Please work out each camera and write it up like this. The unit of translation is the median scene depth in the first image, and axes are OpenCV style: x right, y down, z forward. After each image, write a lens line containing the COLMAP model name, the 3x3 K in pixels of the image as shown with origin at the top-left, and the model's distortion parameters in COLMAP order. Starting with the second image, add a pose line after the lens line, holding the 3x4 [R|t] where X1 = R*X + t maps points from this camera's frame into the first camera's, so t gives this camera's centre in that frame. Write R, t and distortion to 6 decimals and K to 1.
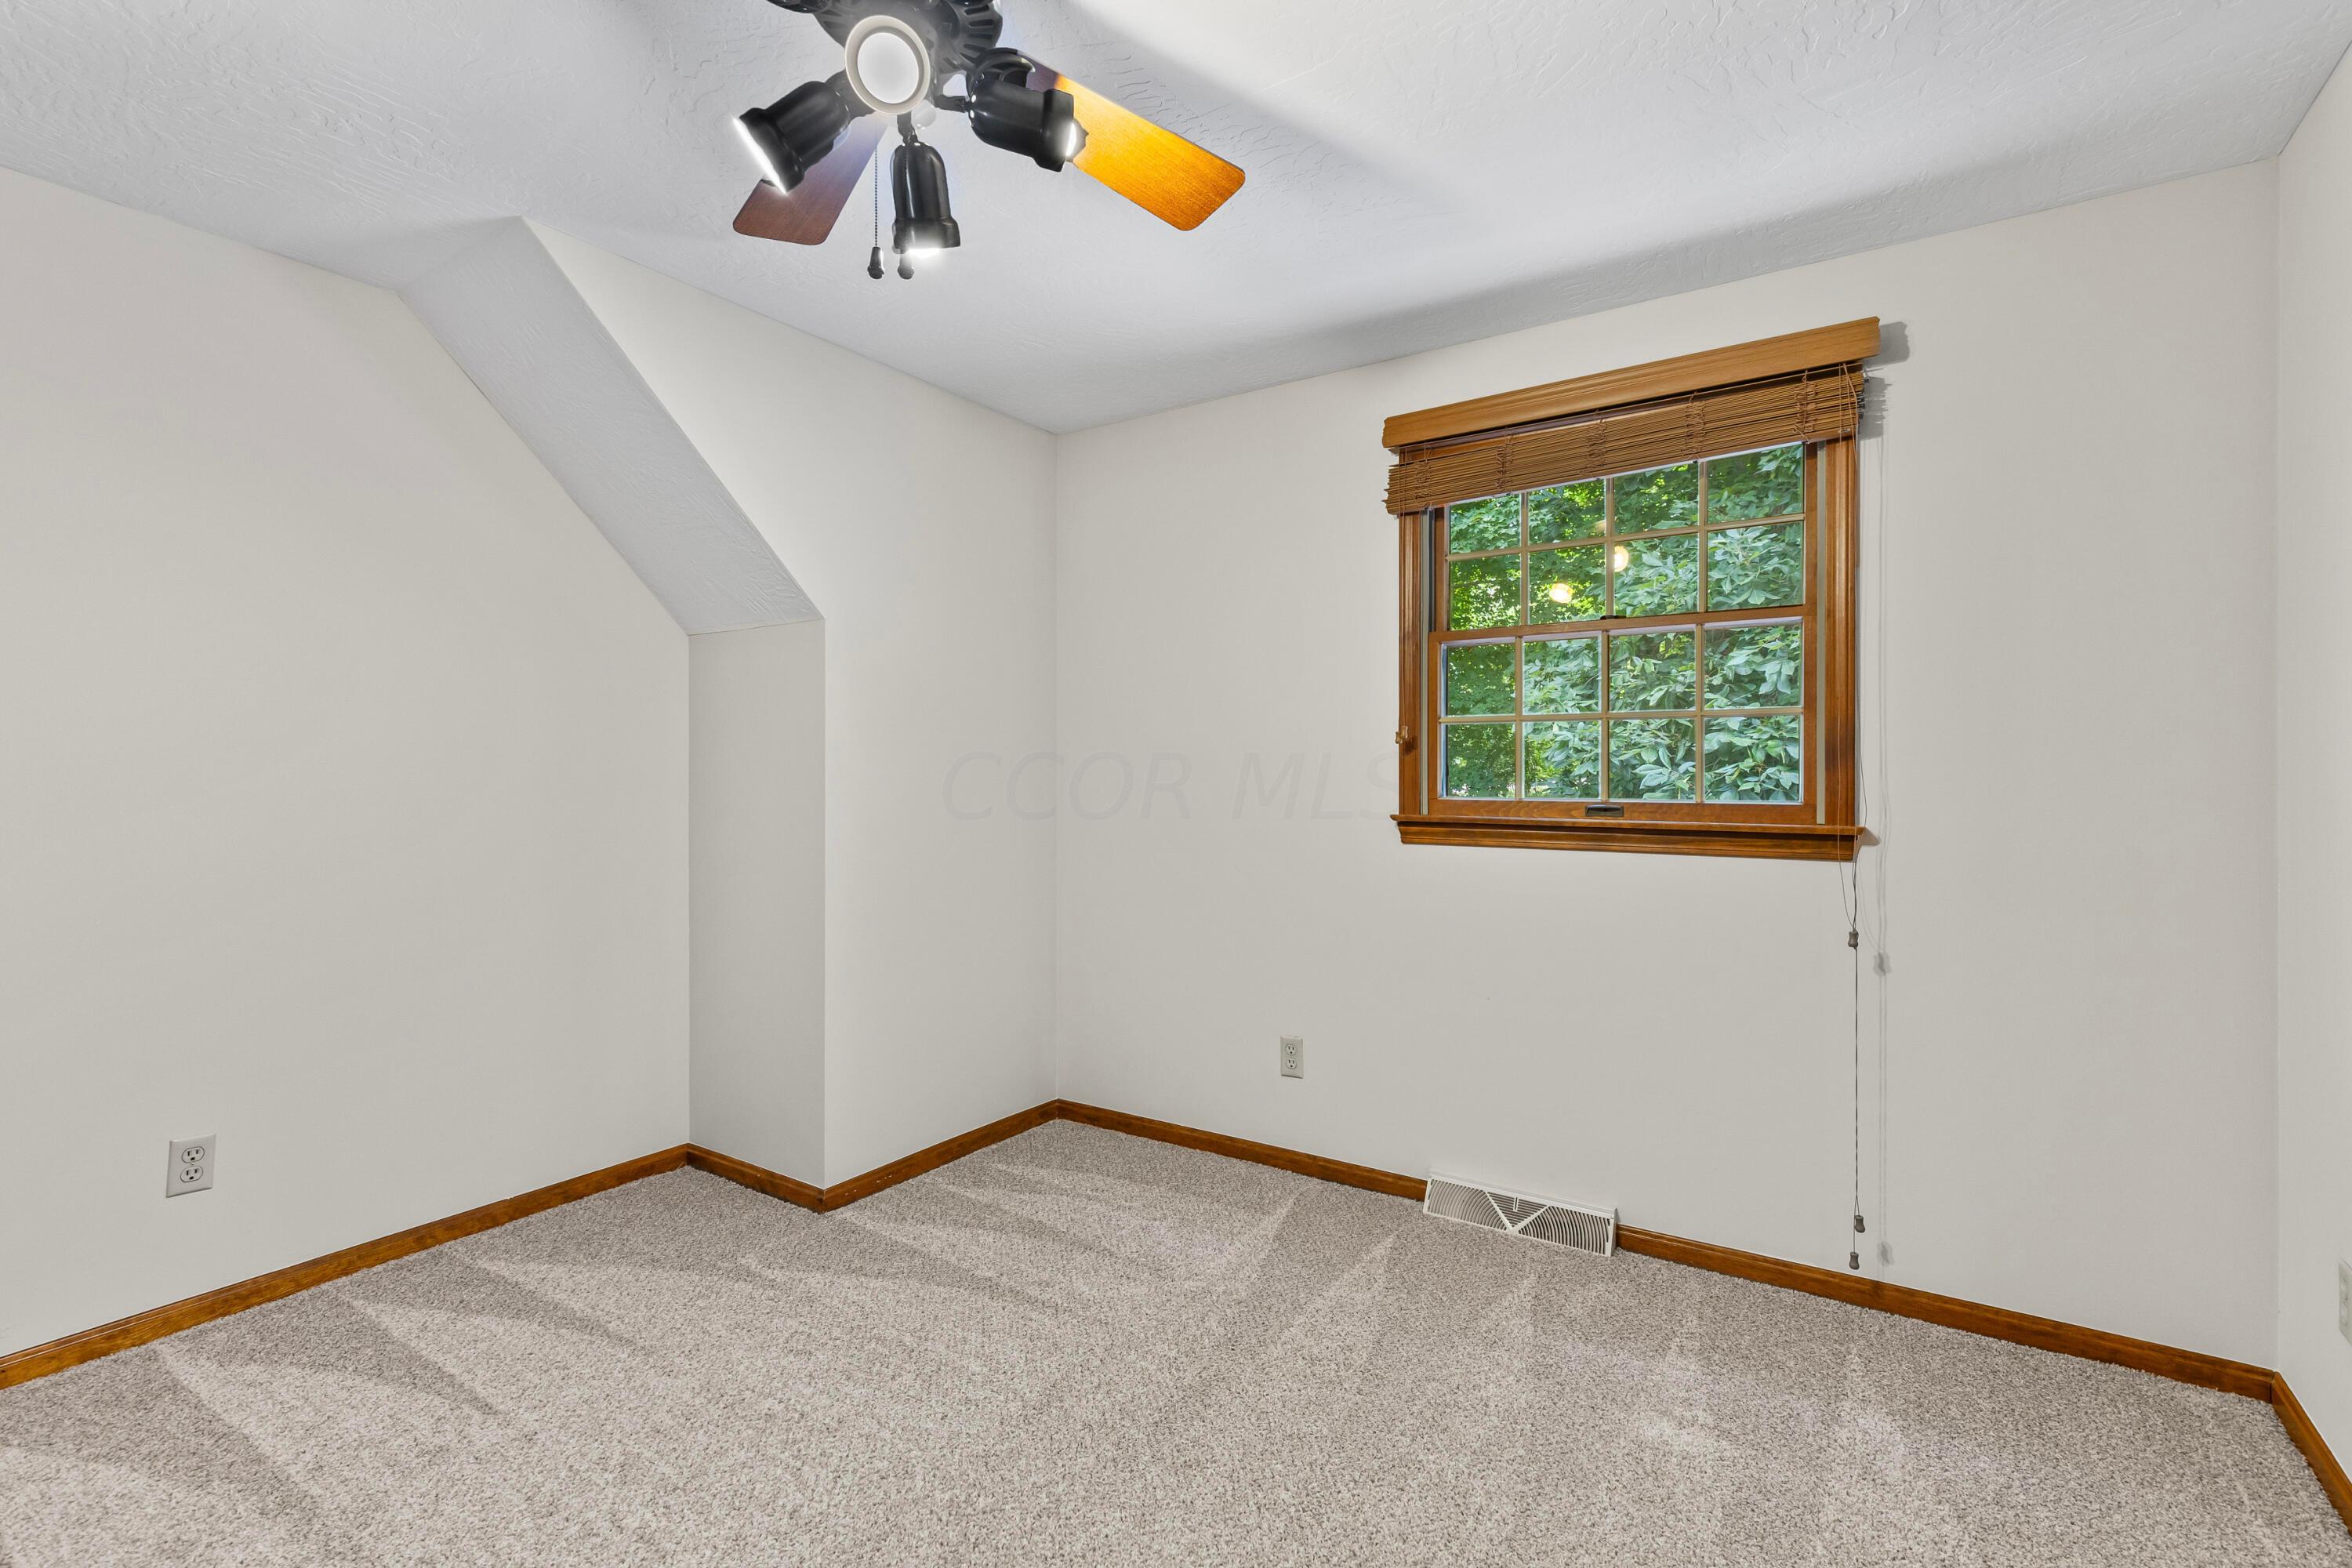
lens RADIAL K [[1056.2, 0, 1176.0], [0, 1056.2, 784.0], [0, 0, 1]] dist [0.002346, 0.000498]
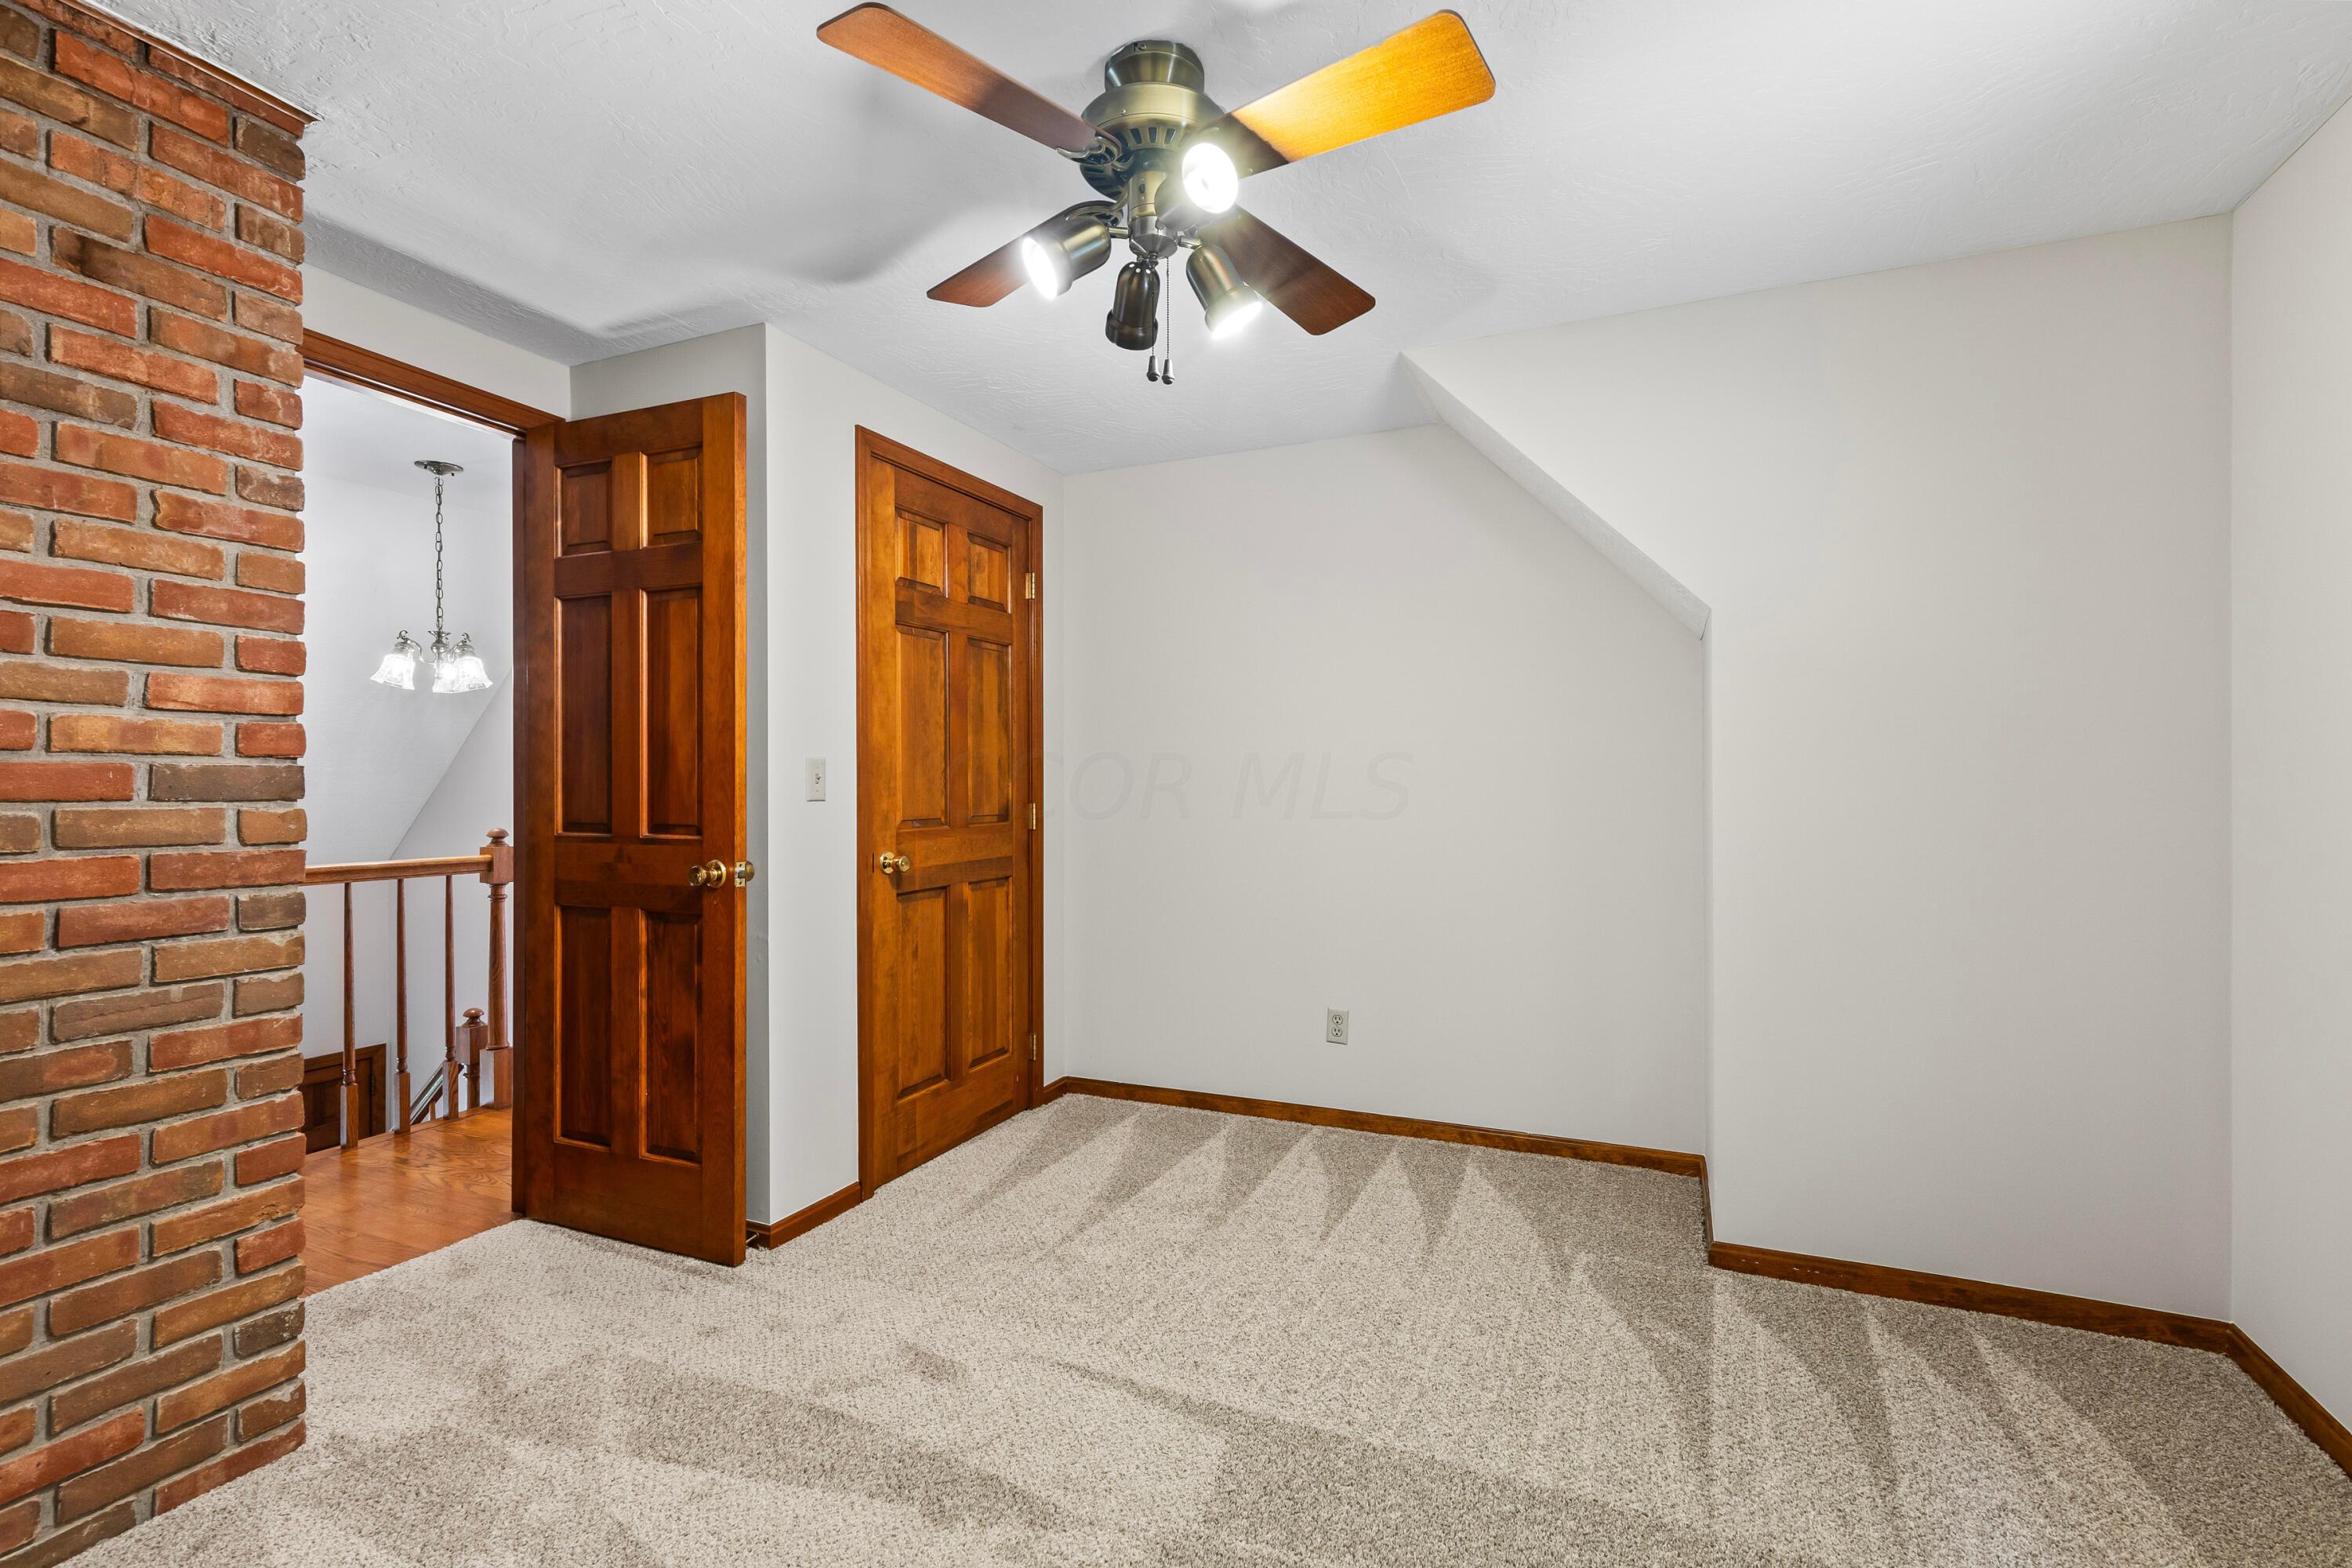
lens RADIAL K [[1056.1, 0, 1176.0], [0, 1056.1, 784.0], [0, 0, 1]] dist [-0.000969, -0.000291]
pose [[0.163938, 0.000449, -0.986471, 0.532731], [-0.008373, 0.999965, -0.000937, 0.000423], [0.986435, 0.008414, 0.163936, 0.445606]]
